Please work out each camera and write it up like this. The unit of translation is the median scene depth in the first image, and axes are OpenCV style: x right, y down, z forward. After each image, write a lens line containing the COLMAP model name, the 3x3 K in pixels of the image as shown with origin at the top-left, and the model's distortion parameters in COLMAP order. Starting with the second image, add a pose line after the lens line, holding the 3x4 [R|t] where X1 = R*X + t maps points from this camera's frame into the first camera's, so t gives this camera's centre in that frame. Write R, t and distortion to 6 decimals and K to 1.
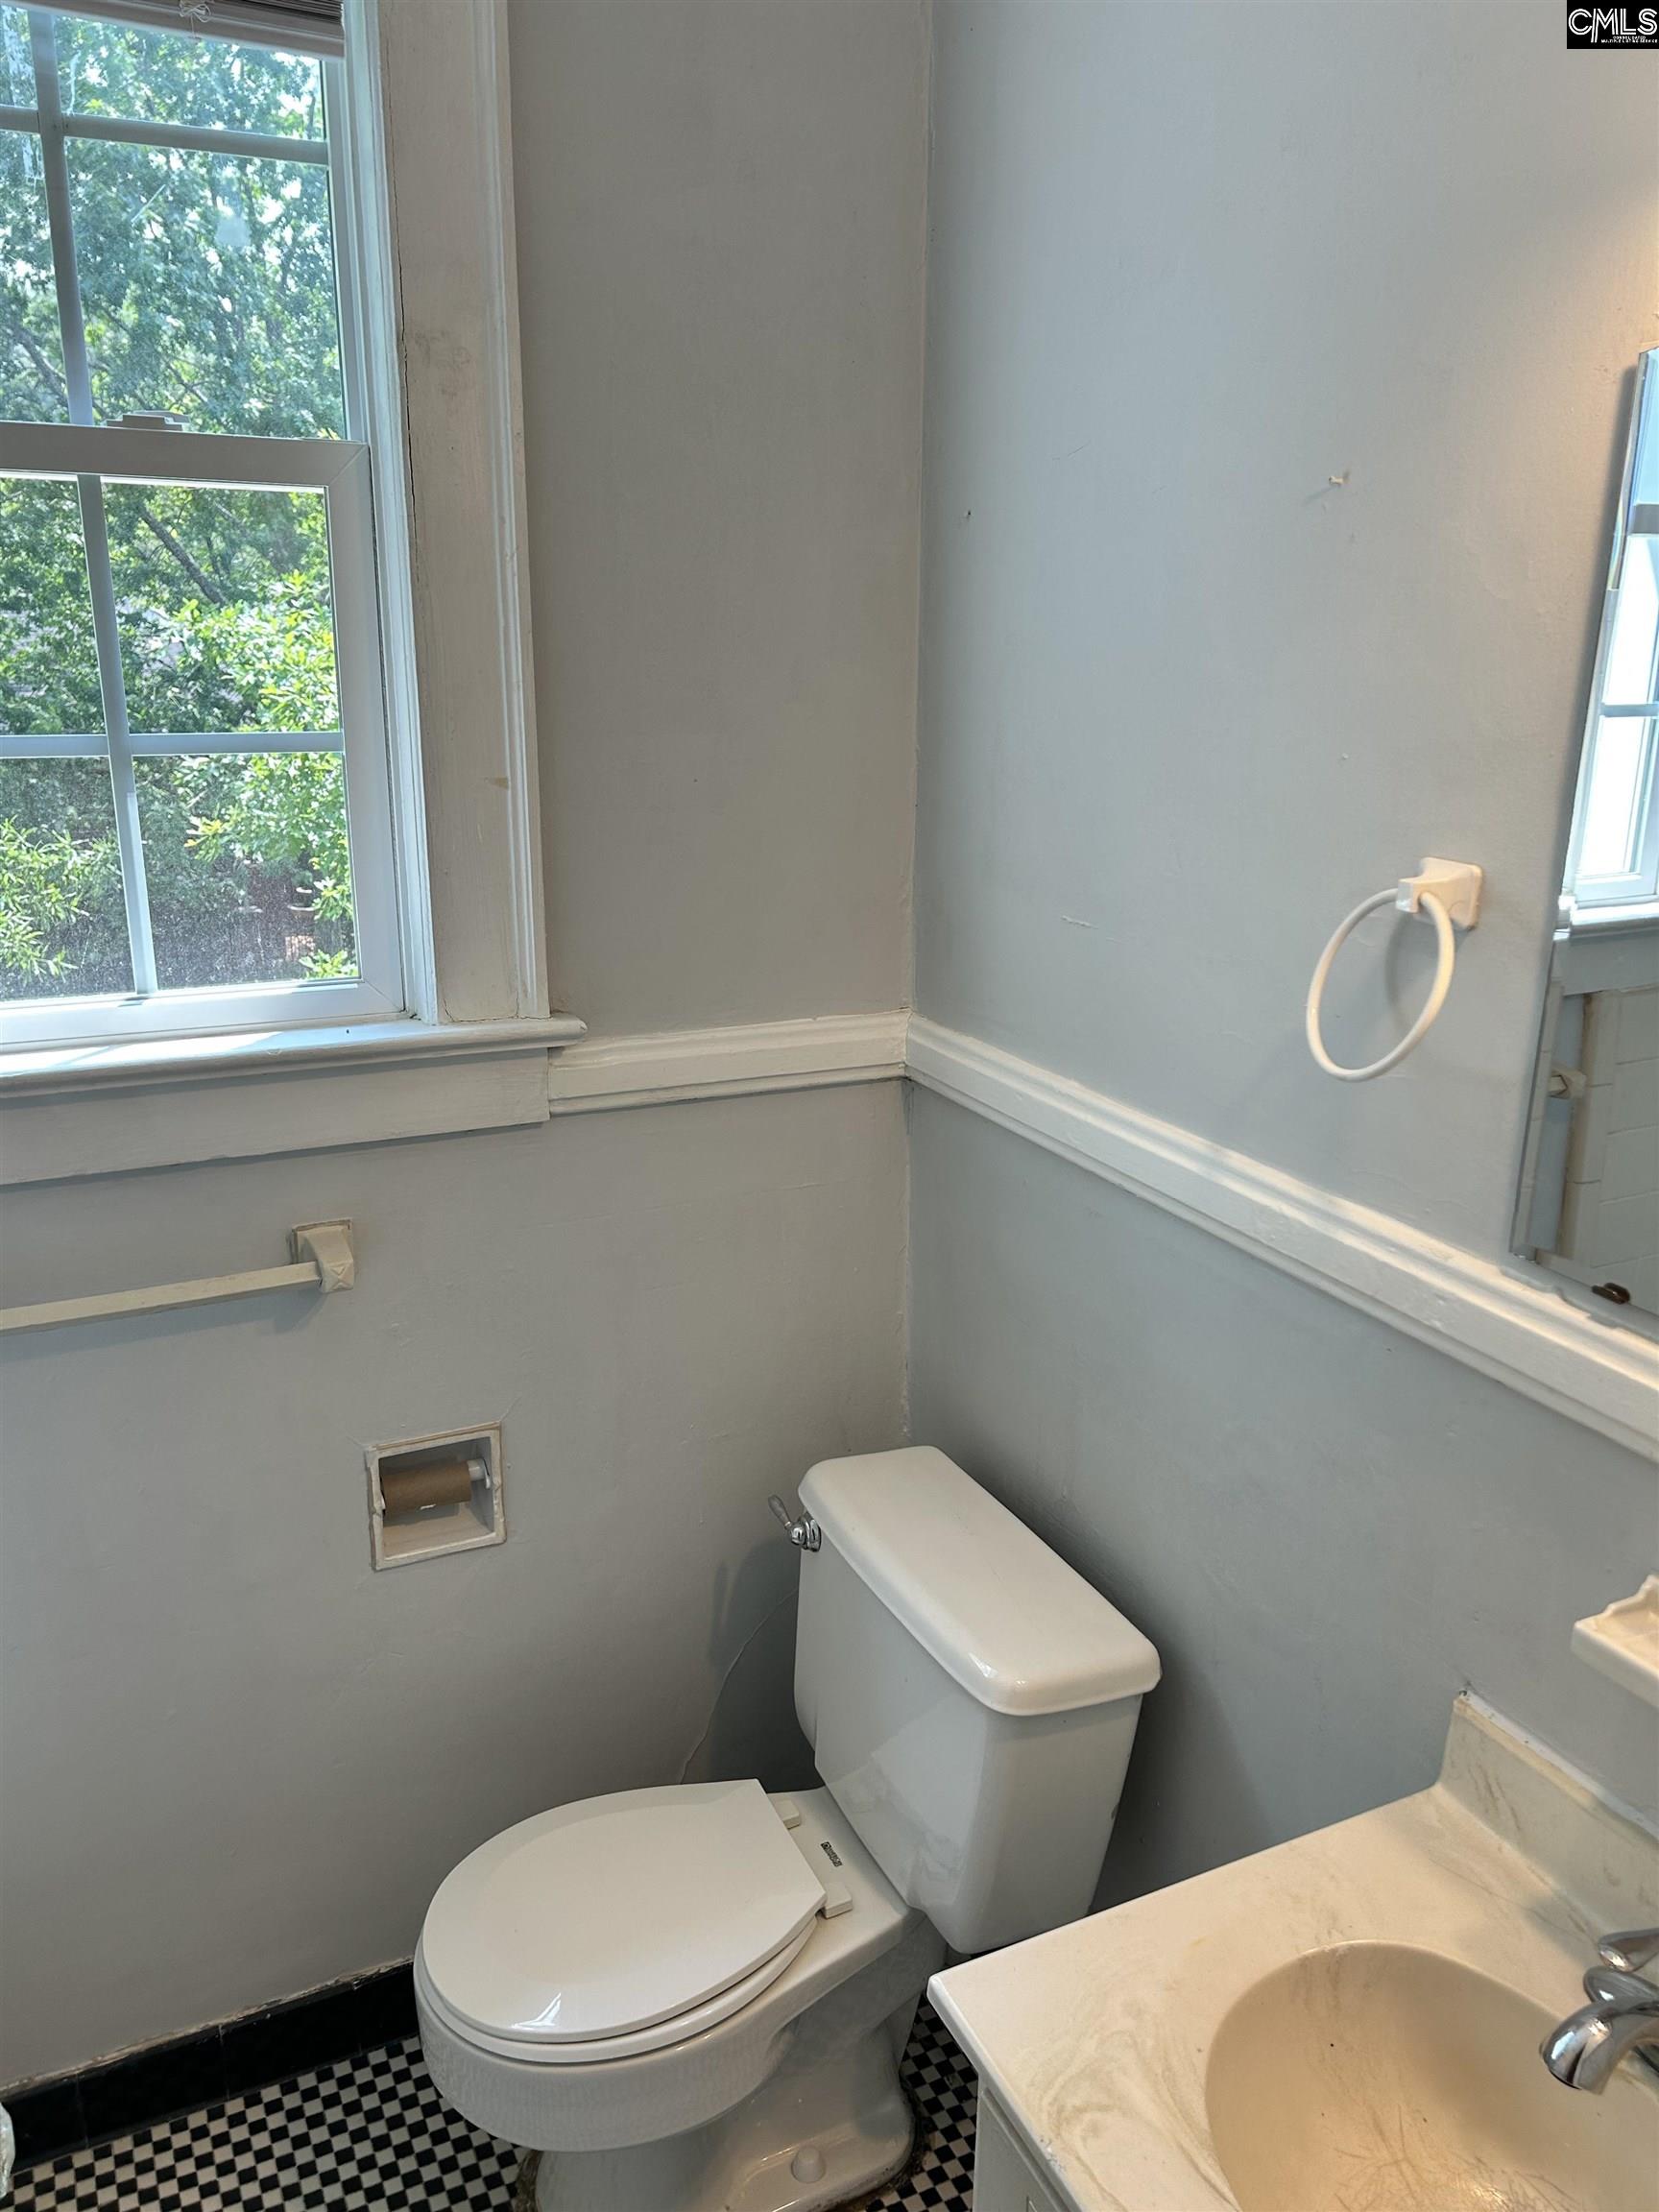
lens RADIAL K [[1663.9, 0, 834.3], [0, 1663.9, 1098.3], [0, 0, 1]] dist [0.063459, -0.053531]
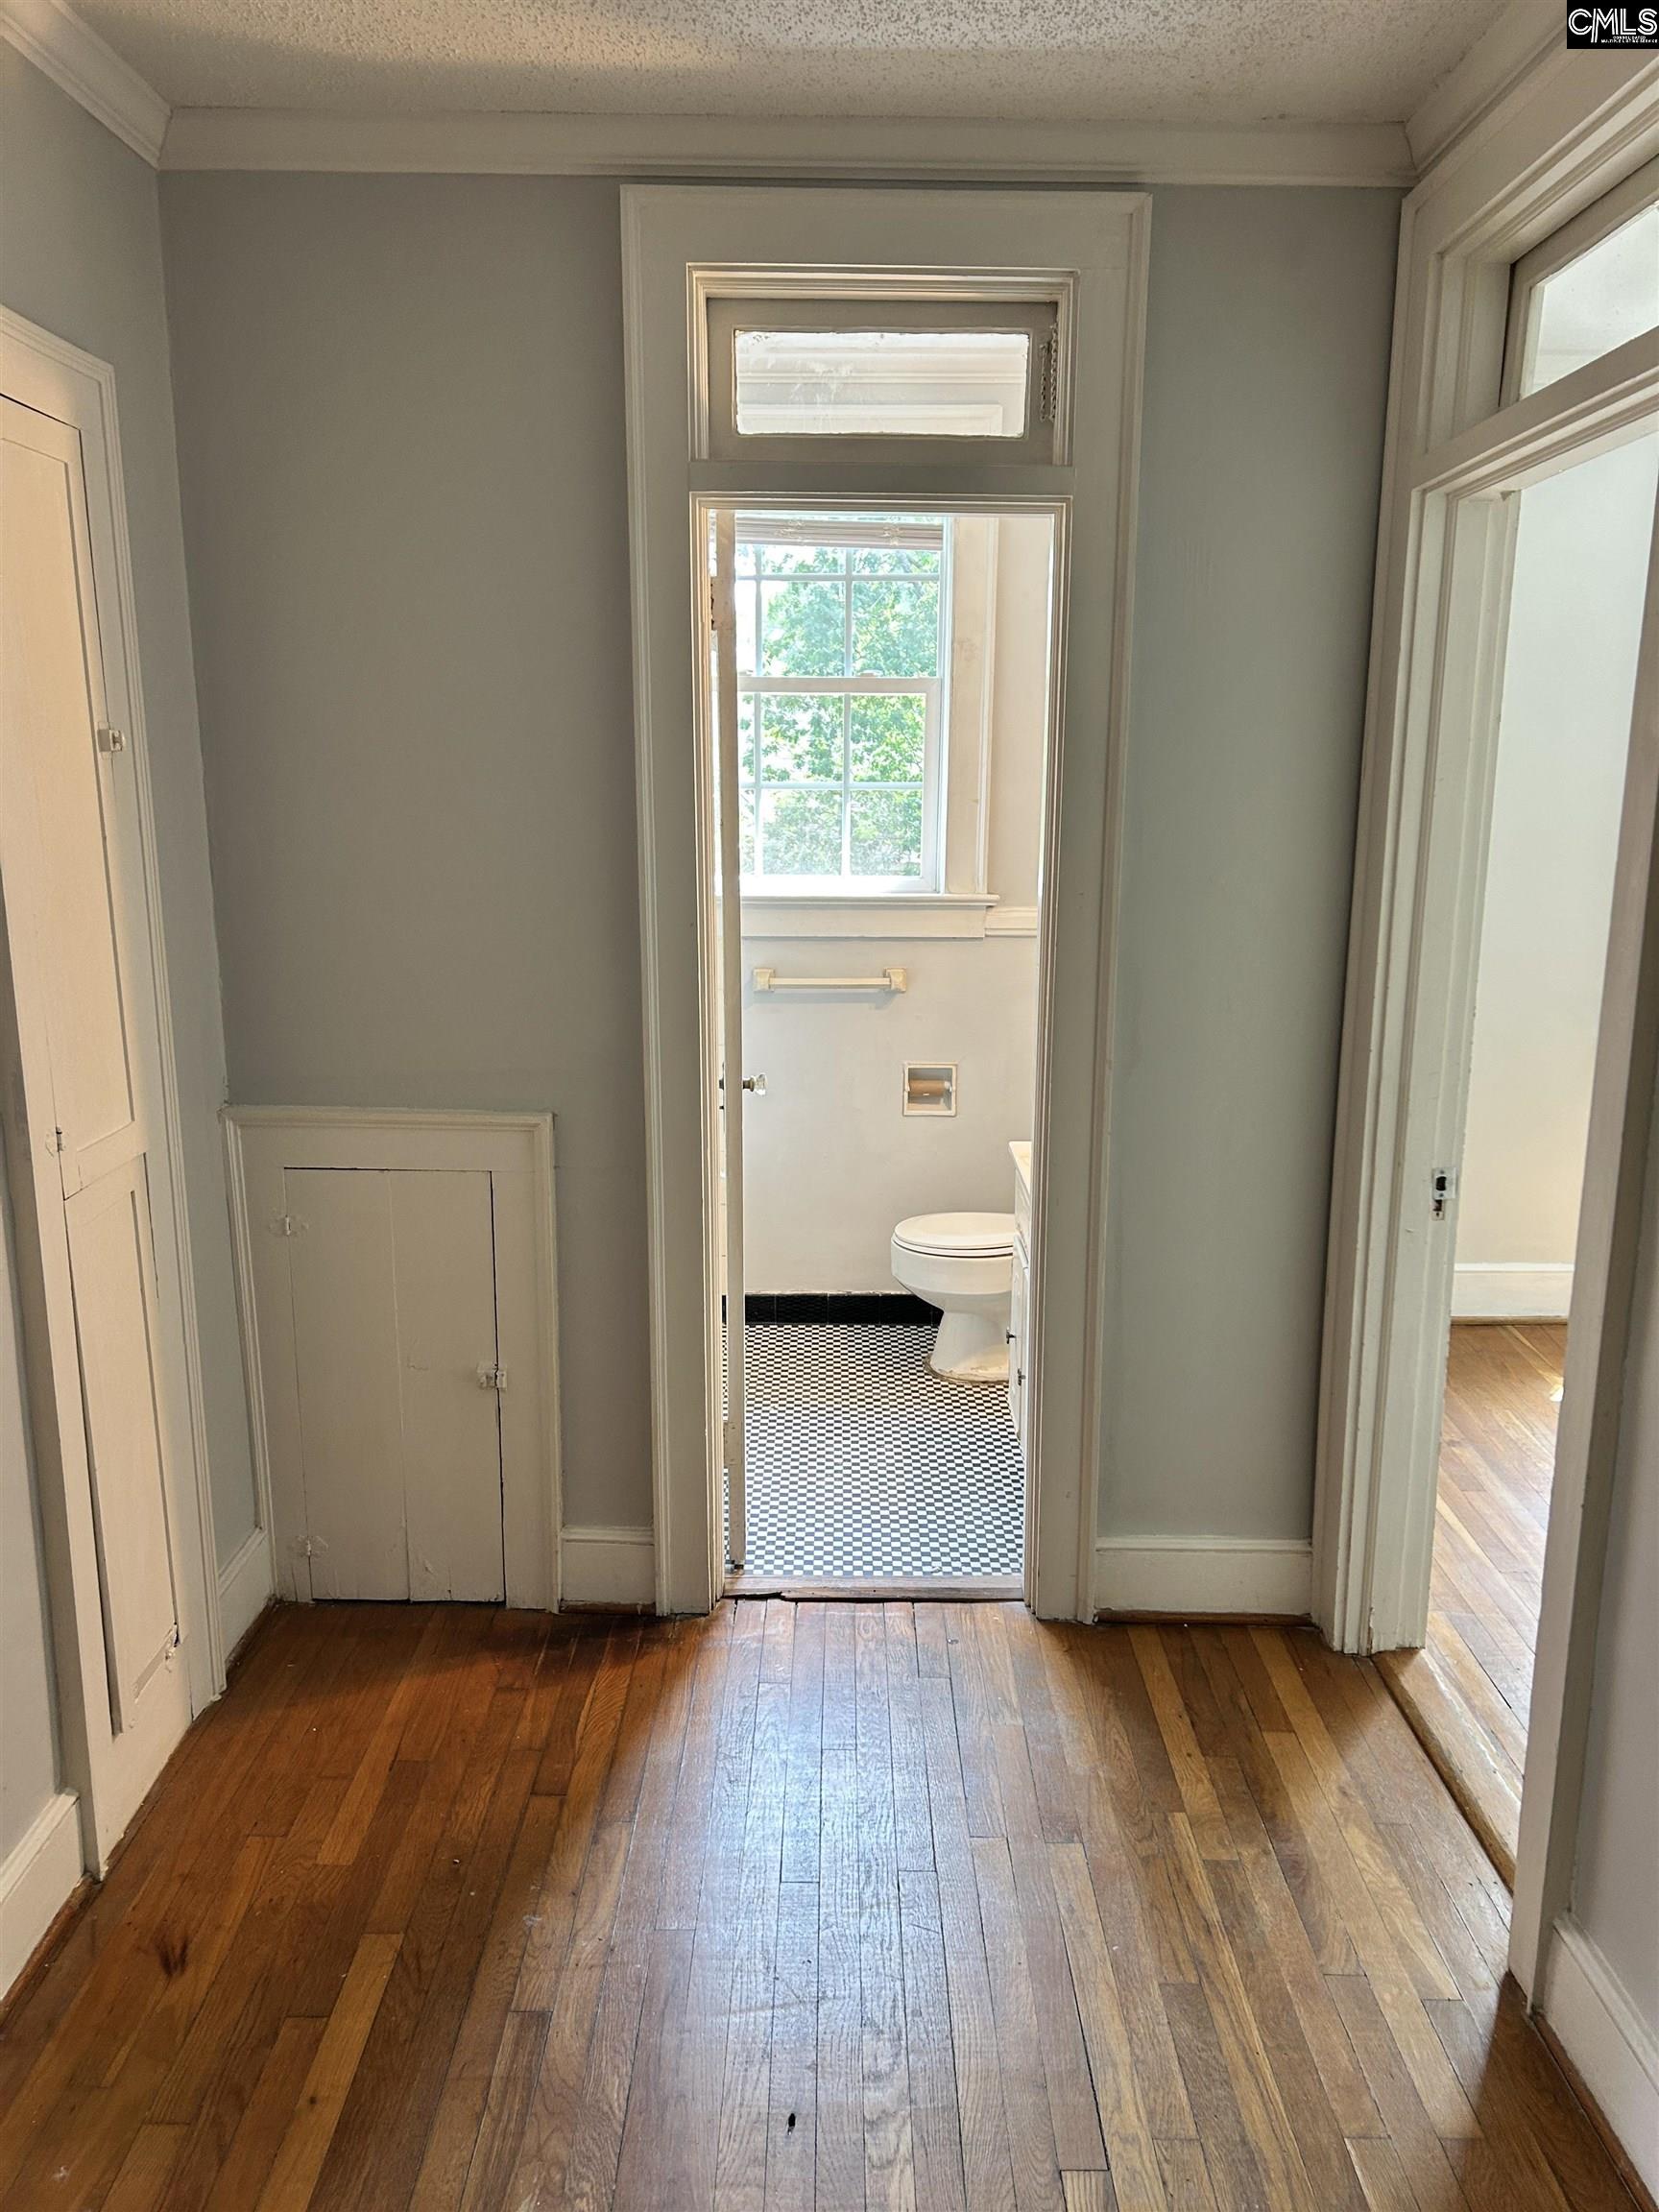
lens RADIAL K [[1663.9, 0, 834.0], [0, 1663.9, 1112.9], [0, 0, 1]] dist [0.063459, -0.053531]
pose [[0.898014, 0.095301, -0.429522, 0.690622], [-0.122724, 0.991768, -0.036533, 0.375800], [0.422504, 0.085520, 0.902317, -1.266831]]
